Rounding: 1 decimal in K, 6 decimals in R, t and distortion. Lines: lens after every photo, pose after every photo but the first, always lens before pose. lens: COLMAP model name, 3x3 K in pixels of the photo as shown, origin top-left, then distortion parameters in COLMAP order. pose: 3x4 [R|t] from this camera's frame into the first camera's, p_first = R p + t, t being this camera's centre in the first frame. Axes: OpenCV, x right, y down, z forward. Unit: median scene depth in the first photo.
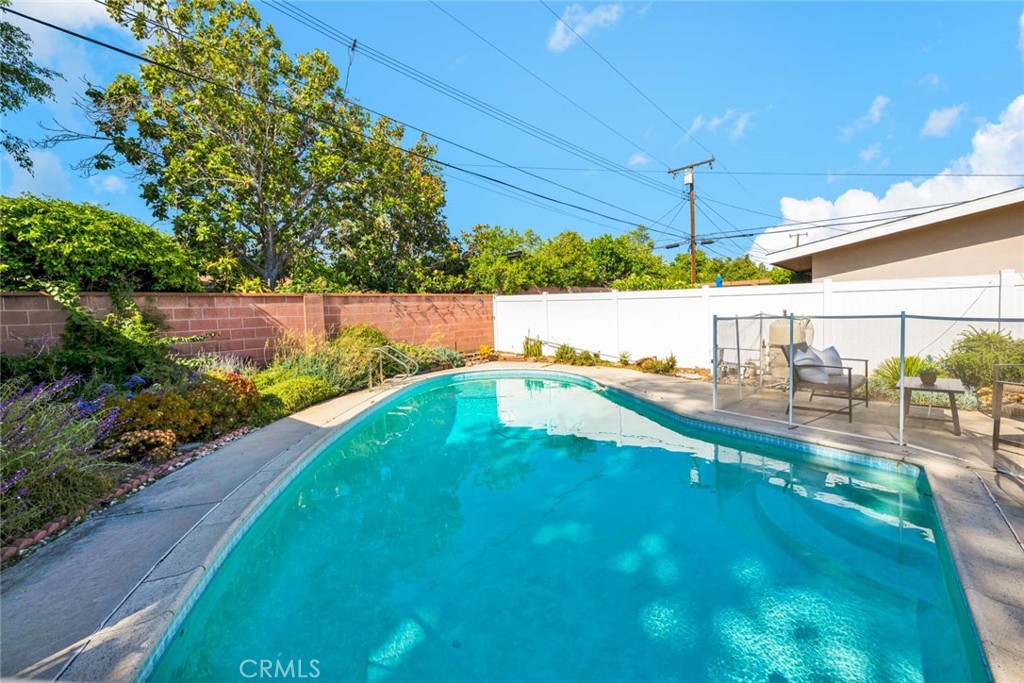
lens RADIAL K [[416.3, 0, 515.3], [0, 416.3, 334.1], [0, 0, 1]] dist [-0.000148, 0.000264]
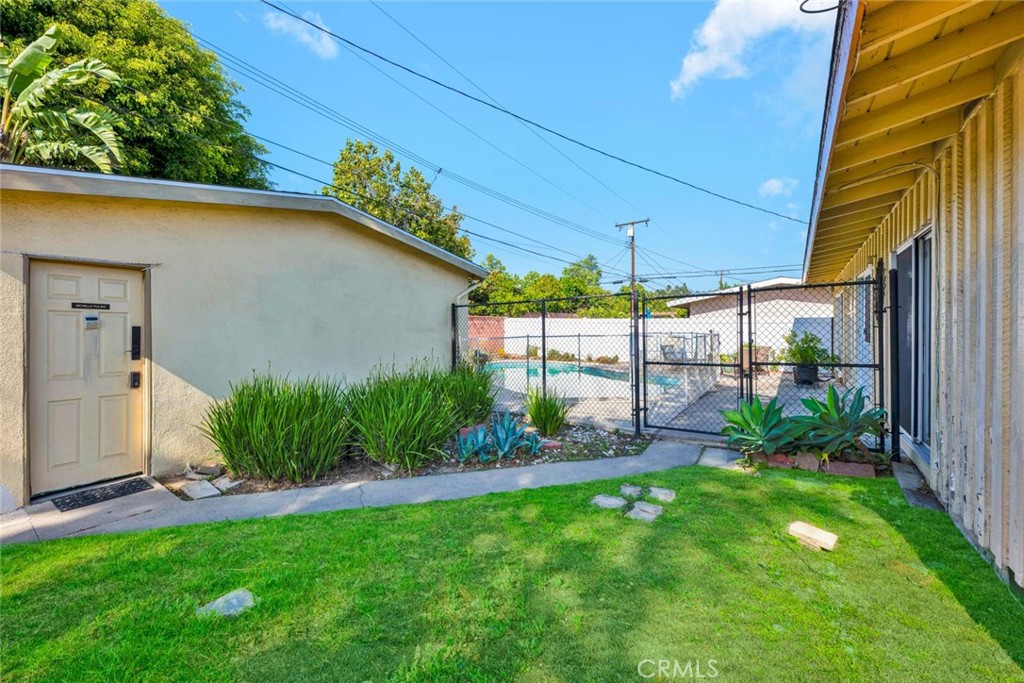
lens RADIAL K [[416.3, 0, 509.9], [0, 416.3, 338.9], [0, 0, 1]] dist [-0.000148, 0.000264]
pose [[0.993677, 0.028855, 0.108506, -0.179468], [-0.025122, 0.999050, -0.035613, 0.036084], [-0.109430, 0.032662, 0.993458, -0.480531]]
